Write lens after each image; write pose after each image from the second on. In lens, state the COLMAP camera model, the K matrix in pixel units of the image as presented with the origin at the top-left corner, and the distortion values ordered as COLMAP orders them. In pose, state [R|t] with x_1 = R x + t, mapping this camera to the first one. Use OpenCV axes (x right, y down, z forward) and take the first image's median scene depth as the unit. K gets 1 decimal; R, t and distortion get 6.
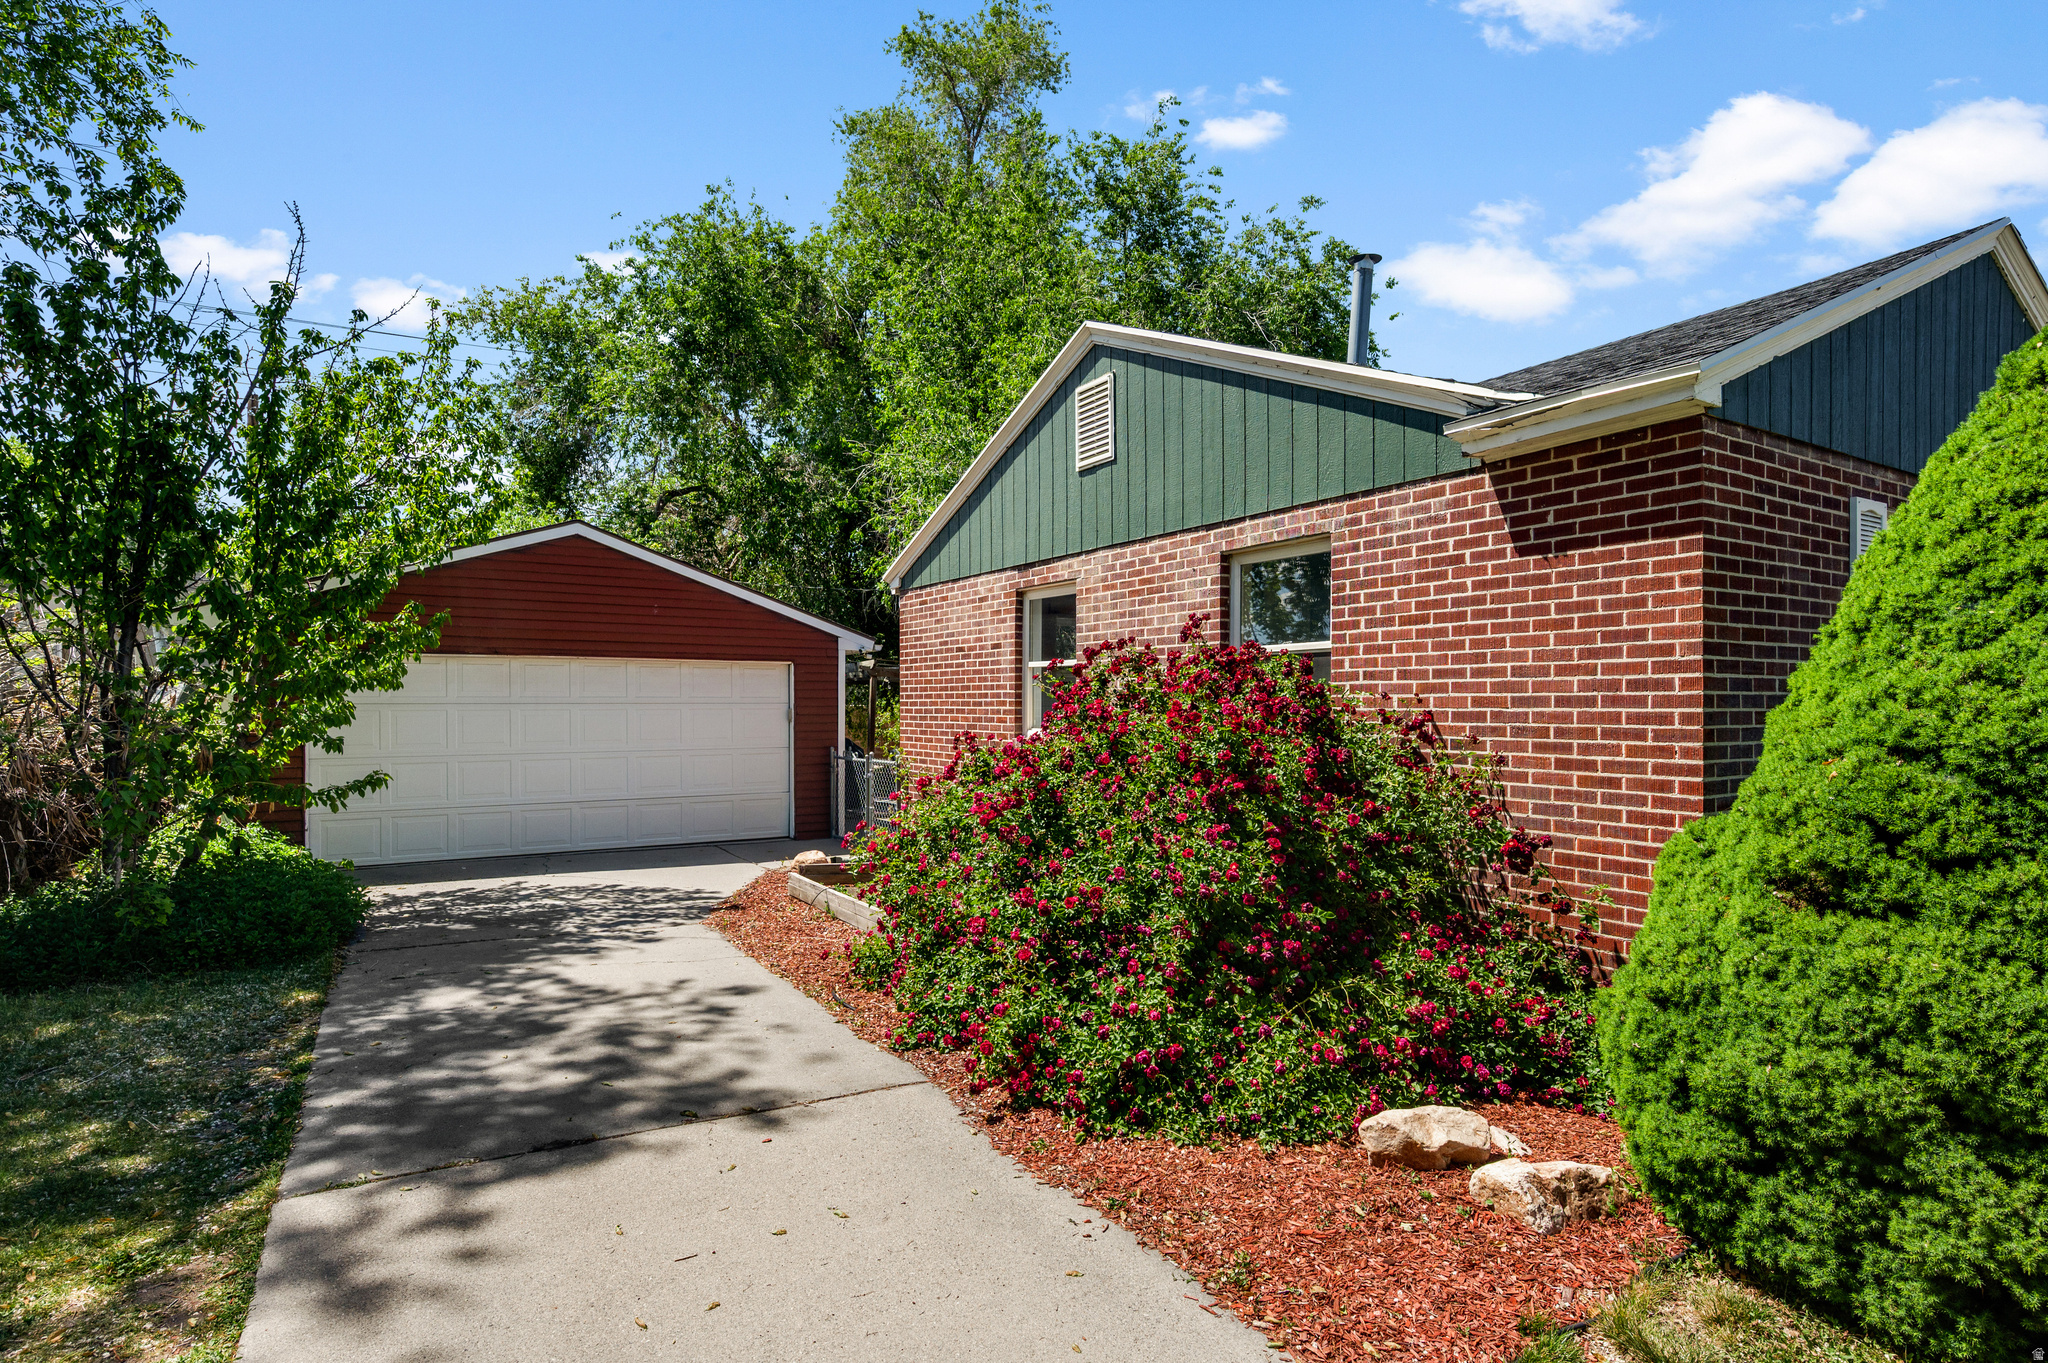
lens RADIAL K [[1073.8, 0, 1020.6], [0, 1073.8, 702.6], [0, 0, 1]] dist [-0.004616, 0.002352]
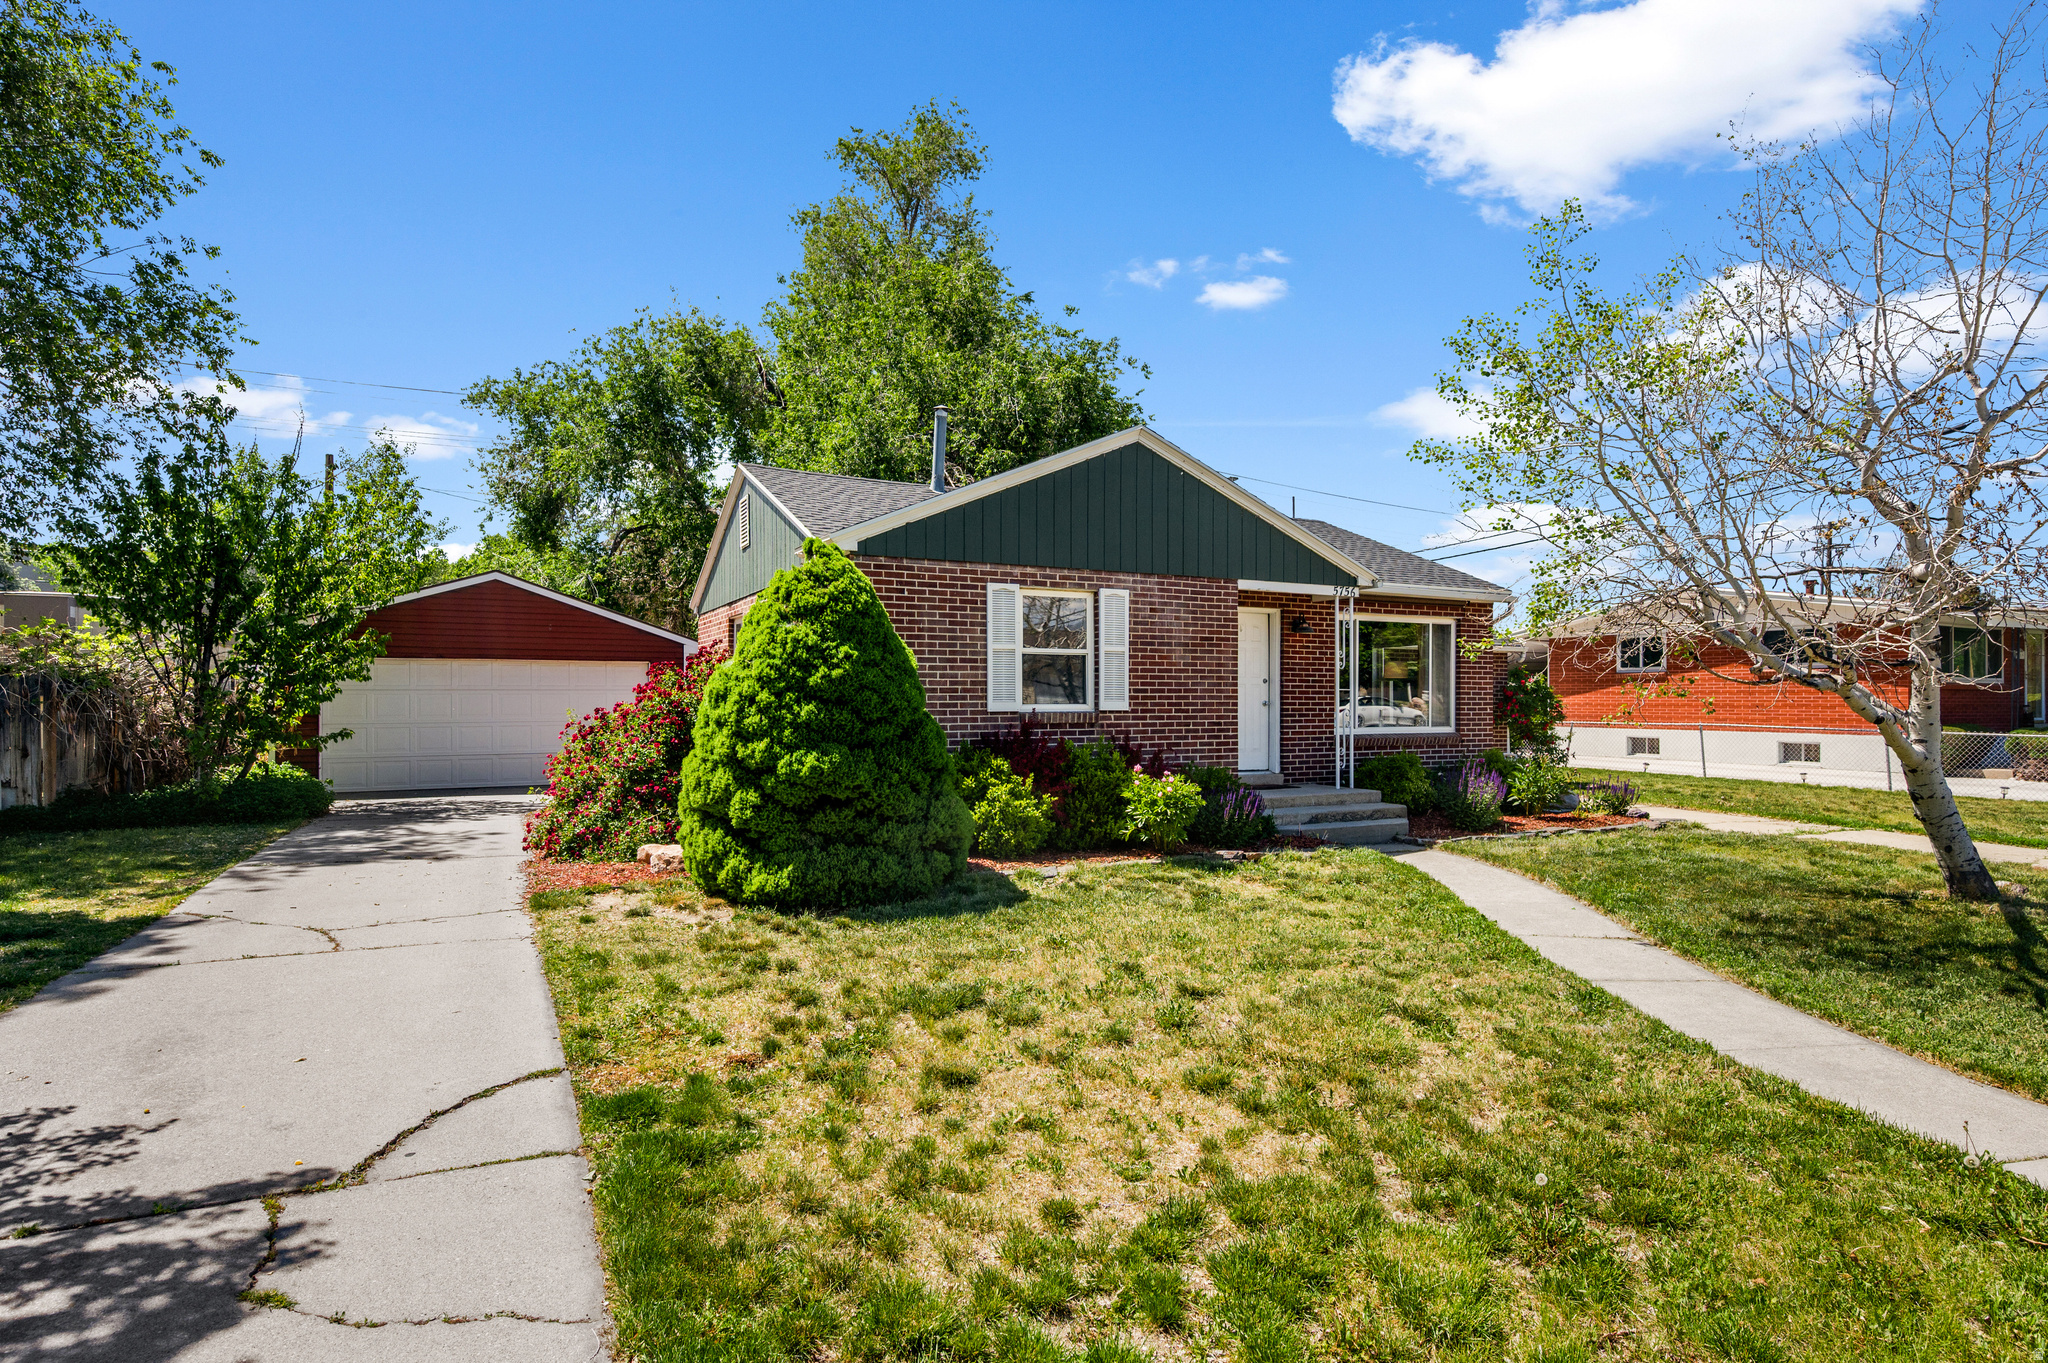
lens RADIAL K [[1073.8, 0, 1026.2], [0, 1073.8, 682.8], [0, 0, 1]] dist [-0.004616, 0.002352]
pose [[0.997139, -0.003078, -0.075533, 0.652053], [0.002310, 0.999945, -0.010265, 0.012955], [0.075560, 0.010061, 0.997090, -0.668393]]
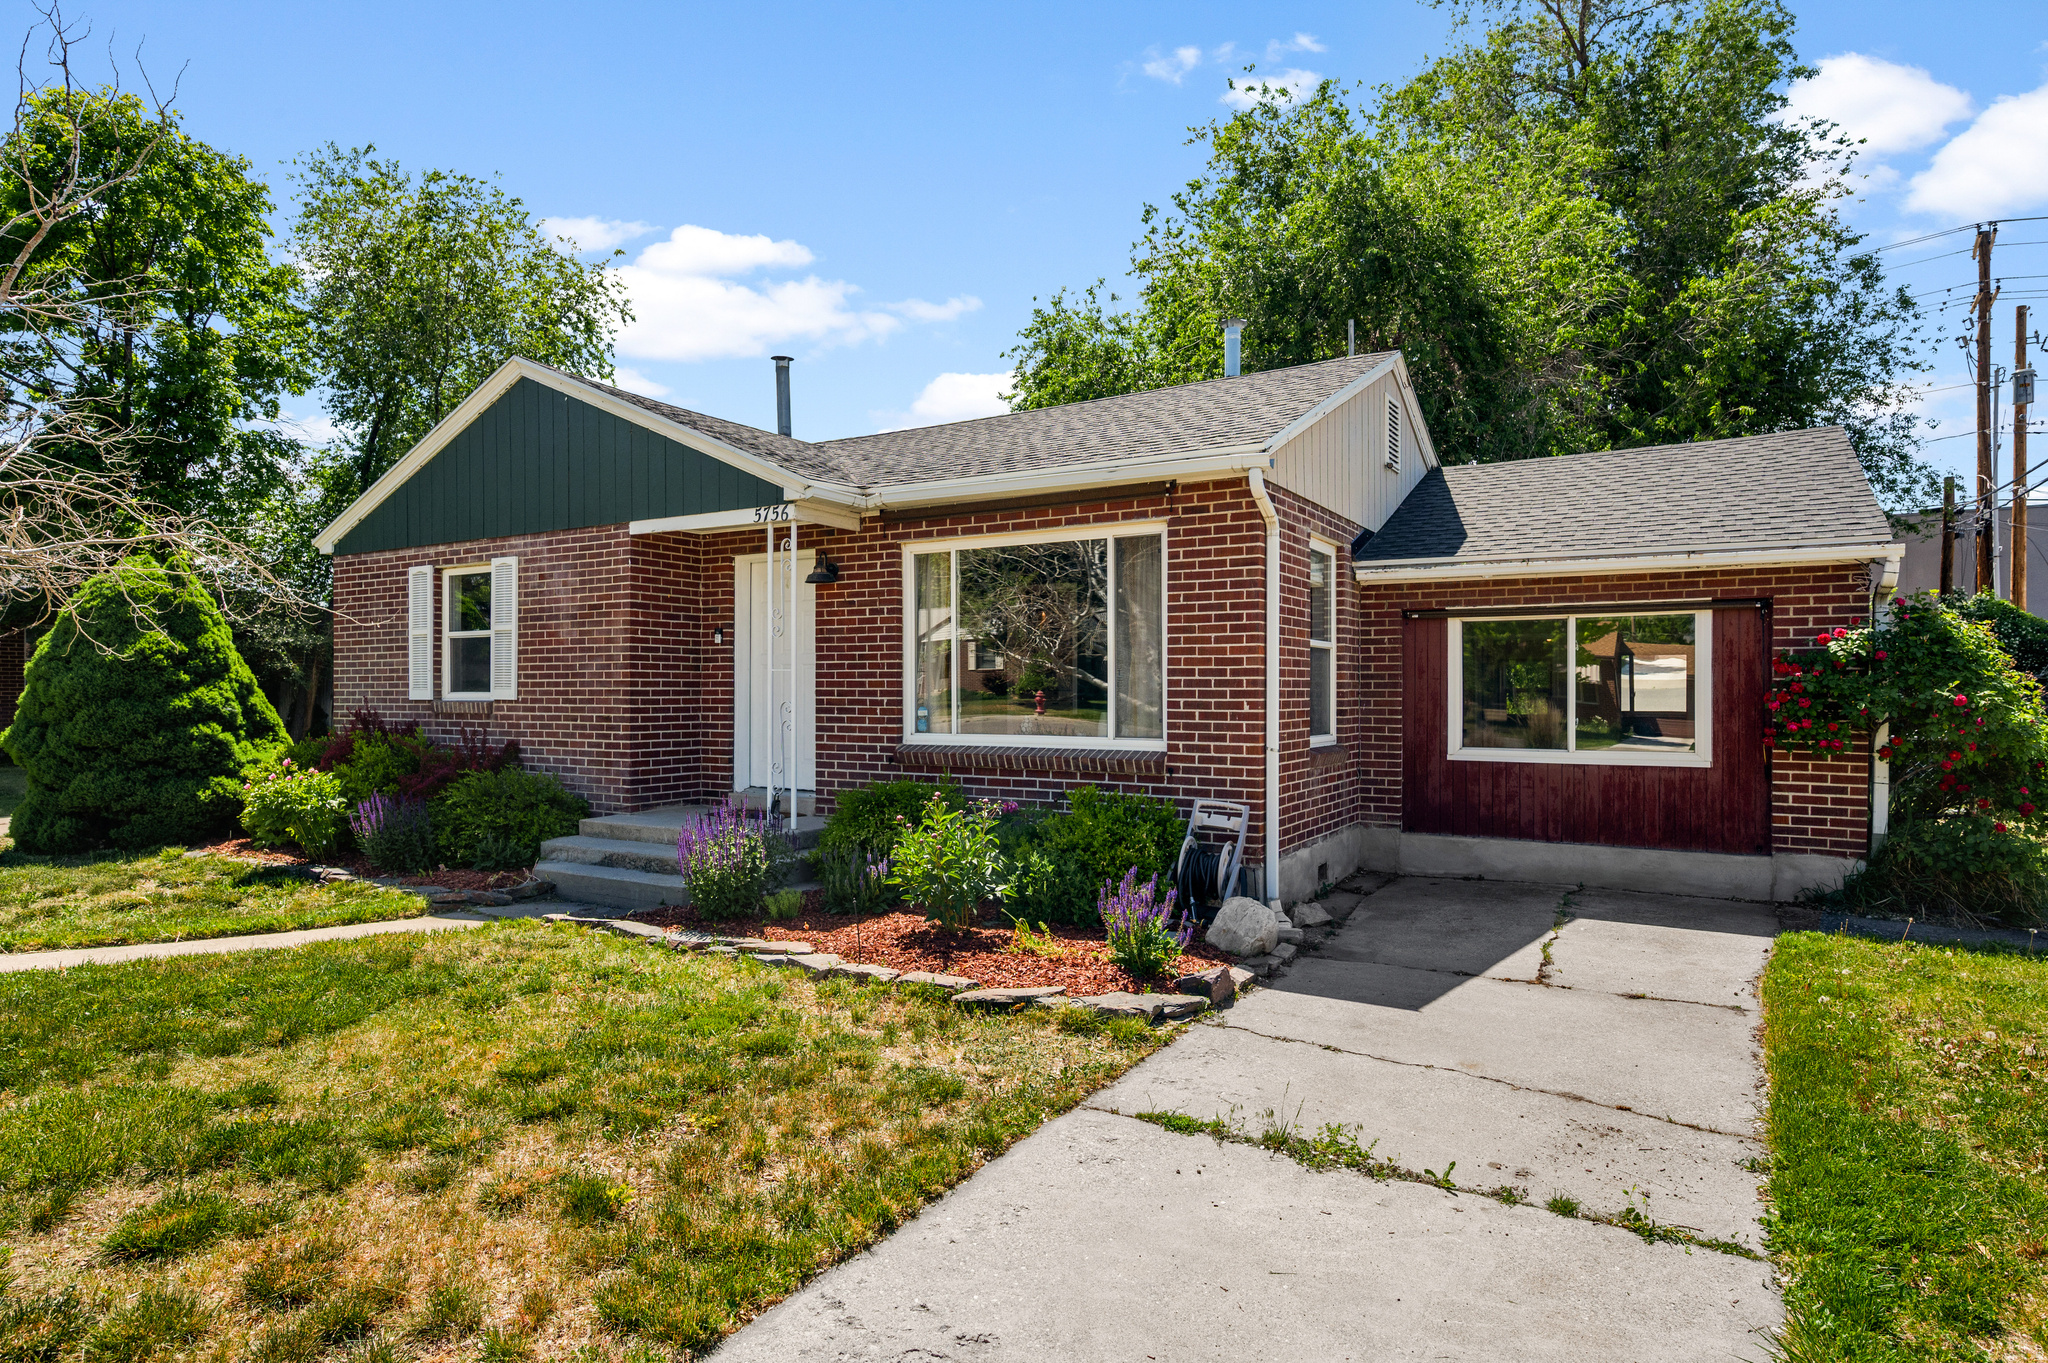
lens RADIAL K [[1112.8, 0, 1027.7], [0, 1112.8, 684.4], [0, 0, 1]] dist [0.001230, 0.000076]
pose [[0.468298, -0.012551, -0.883481, 2.028836], [0.004792, 0.999920, -0.011665, 0.034874], [0.883558, 0.001229, 0.468321, 0.676097]]
